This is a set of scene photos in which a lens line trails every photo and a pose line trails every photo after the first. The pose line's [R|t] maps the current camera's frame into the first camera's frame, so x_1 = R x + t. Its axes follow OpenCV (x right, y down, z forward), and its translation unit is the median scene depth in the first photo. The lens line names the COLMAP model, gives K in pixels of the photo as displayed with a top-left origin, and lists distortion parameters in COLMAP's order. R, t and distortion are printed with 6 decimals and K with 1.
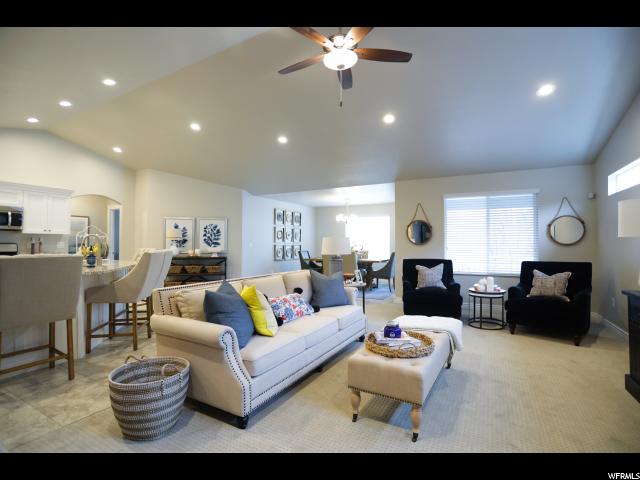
lens RADIAL K [[311.9, 0, 321.9], [0, 311.9, 240.7], [0, 0, 1]] dist [-0.066248, 0.028644]
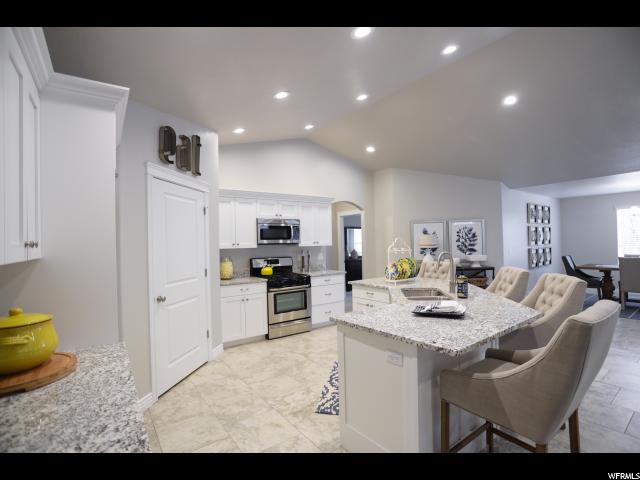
lens RADIAL K [[311.9, 0, 321.9], [0, 311.9, 240.7], [0, 0, 1]] dist [-0.066248, 0.028644]
pose [[0.908154, -0.029563, -0.417591, -0.360637], [0.032119, 0.999484, -0.000907, -0.028211], [0.417403, -0.012589, 0.908634, 0.087363]]
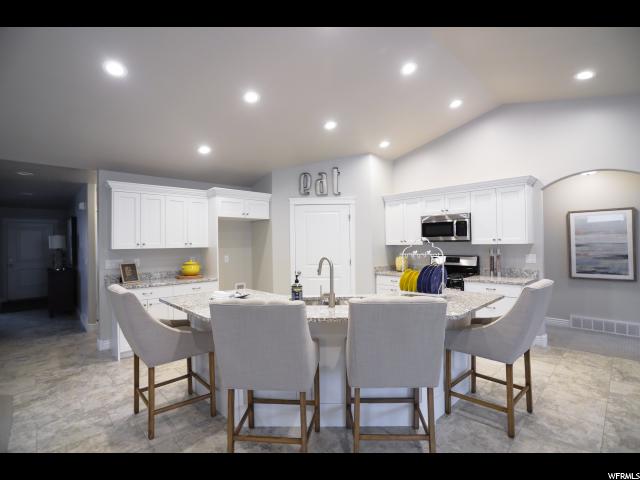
lens RADIAL K [[311.9, 0, 321.9], [0, 311.9, 240.7], [0, 0, 1]] dist [-0.066248, 0.028644]
pose [[-0.298750, -0.005542, -0.954315, -0.057737], [0.024871, 0.999598, -0.013591, -0.023490], [0.954007, -0.027795, -0.298492, 0.605211]]
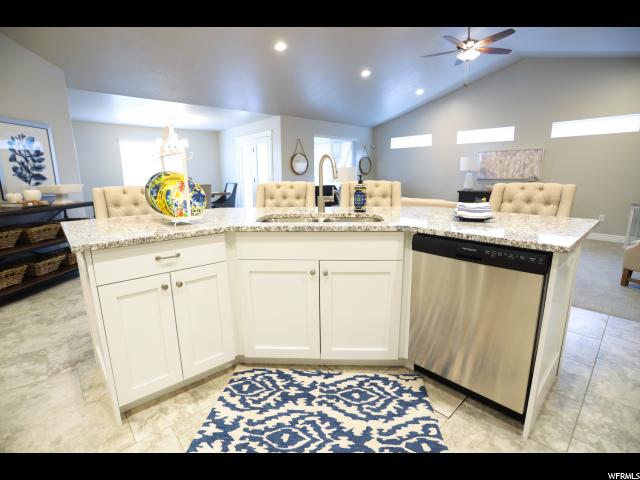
lens RADIAL K [[311.9, 0, 321.9], [0, 311.9, 240.7], [0, 0, 1]] dist [-0.066248, 0.028644]
pose [[0.335824, -0.202530, 0.919893, -0.648322], [-0.014937, 0.975342, 0.220192, -0.004414], [-0.941806, -0.087686, 0.324518, 0.412819]]
